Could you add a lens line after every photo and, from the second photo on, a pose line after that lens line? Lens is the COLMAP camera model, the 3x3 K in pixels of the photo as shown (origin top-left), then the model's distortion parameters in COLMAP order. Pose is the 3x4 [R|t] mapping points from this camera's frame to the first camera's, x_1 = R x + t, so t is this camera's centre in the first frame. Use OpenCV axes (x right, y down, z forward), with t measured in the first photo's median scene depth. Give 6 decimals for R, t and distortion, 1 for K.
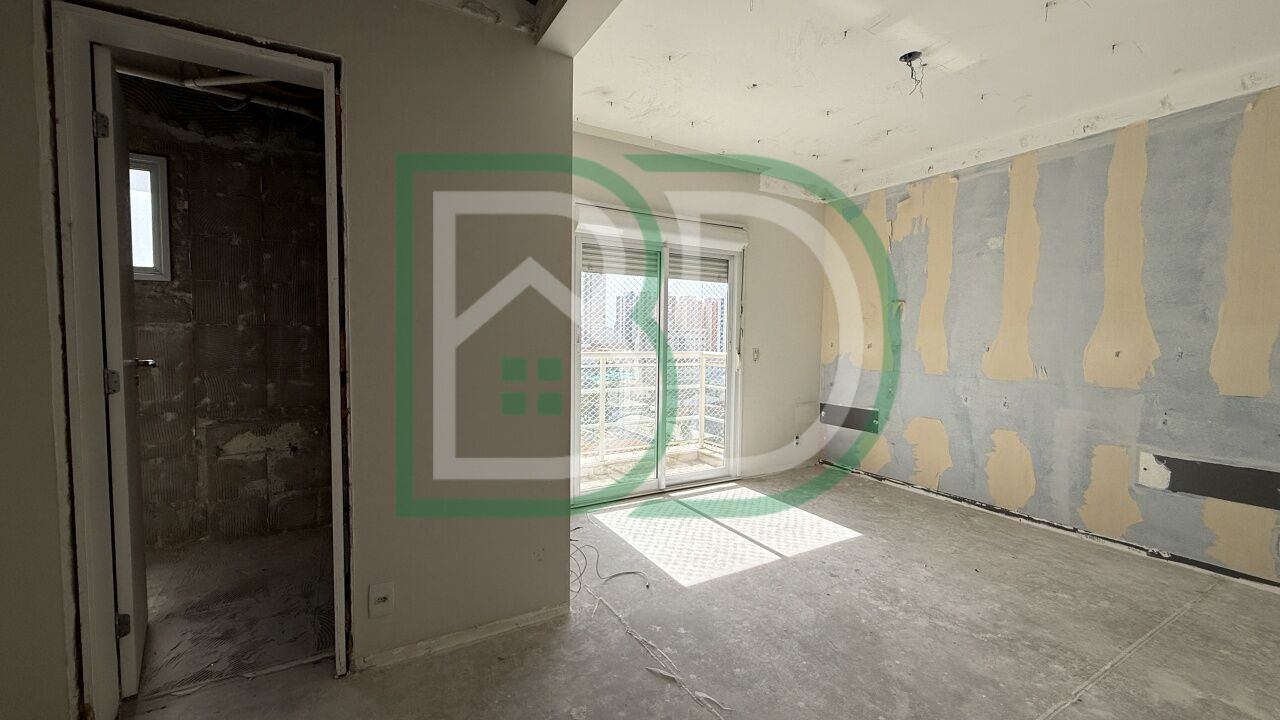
lens RADIAL K [[508.9, 0, 636.9], [0, 508.9, 359.4], [0, 0, 1]] dist [0.001668, -0.000587]
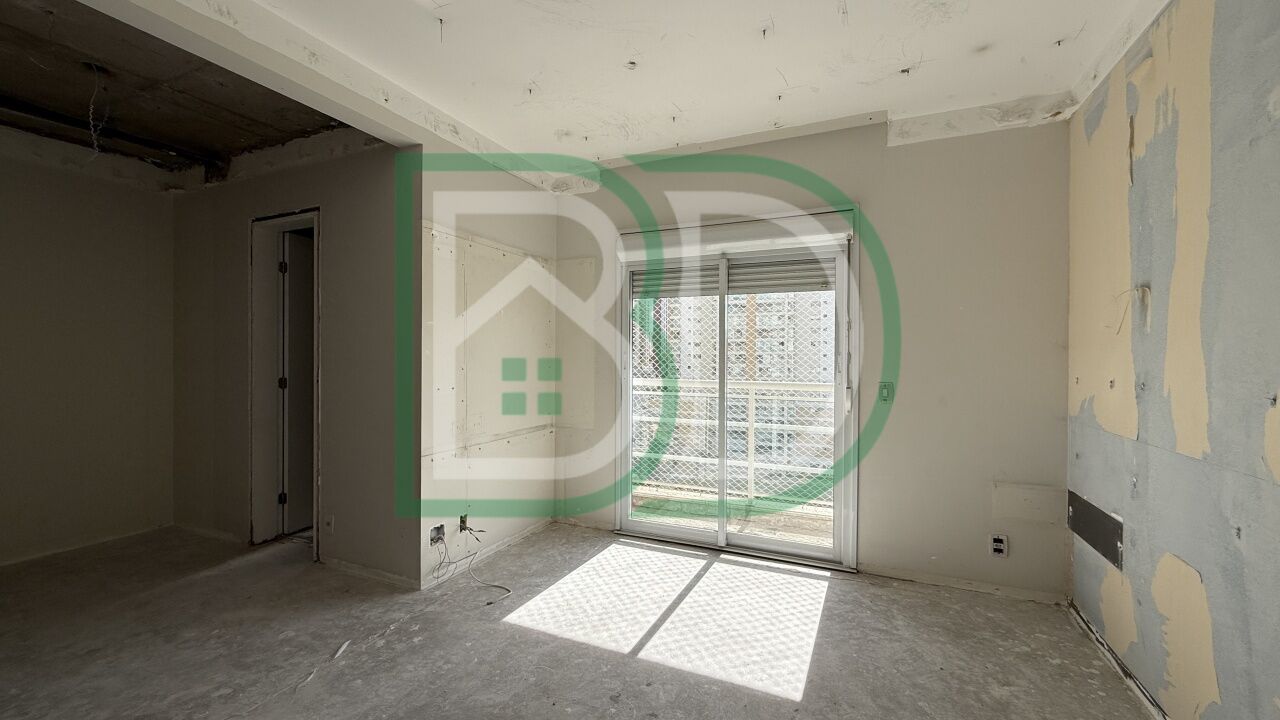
lens RADIAL K [[508.9, 0, 639.0], [0, 508.9, 359.3], [0, 0, 1]] dist [0.001668, -0.000587]
pose [[0.579250, -0.006297, -0.815126, 0.752600], [-0.040842, 0.998490, -0.036737, -0.017121], [0.814126, 0.054571, 0.578118, 0.451315]]
